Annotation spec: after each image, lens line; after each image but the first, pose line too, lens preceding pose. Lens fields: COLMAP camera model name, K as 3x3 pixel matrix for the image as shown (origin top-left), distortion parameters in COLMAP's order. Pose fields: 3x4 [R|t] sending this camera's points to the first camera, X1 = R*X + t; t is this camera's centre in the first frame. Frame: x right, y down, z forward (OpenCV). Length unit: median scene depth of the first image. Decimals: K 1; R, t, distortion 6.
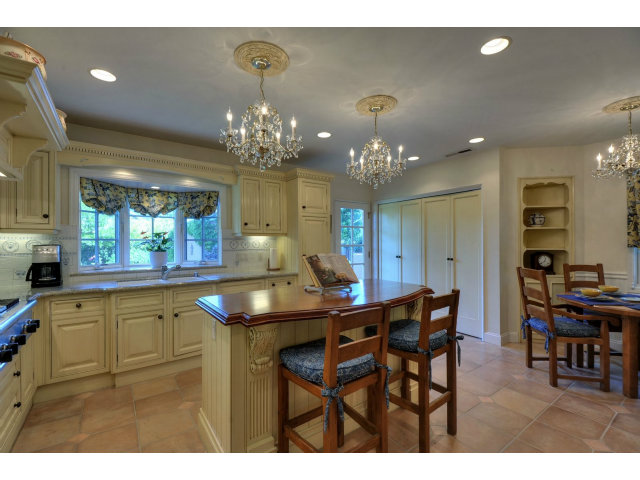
lens RADIAL K [[279.7, 0, 319.7], [0, 279.7, 243.0], [0, 0, 1]] dist [0.000278, -0.001617]
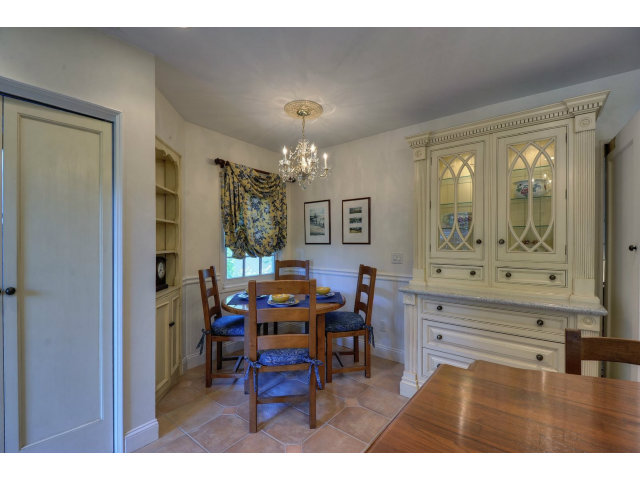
lens RADIAL K [[279.7, 0, 319.1], [0, 279.7, 243.8], [0, 0, 1]] dist [0.000278, -0.001617]
pose [[-0.259398, -0.007584, 0.965741, 0.064251], [-0.003733, 0.999970, 0.006850, -0.003427], [-0.965763, -0.001829, -0.259418, 0.919053]]
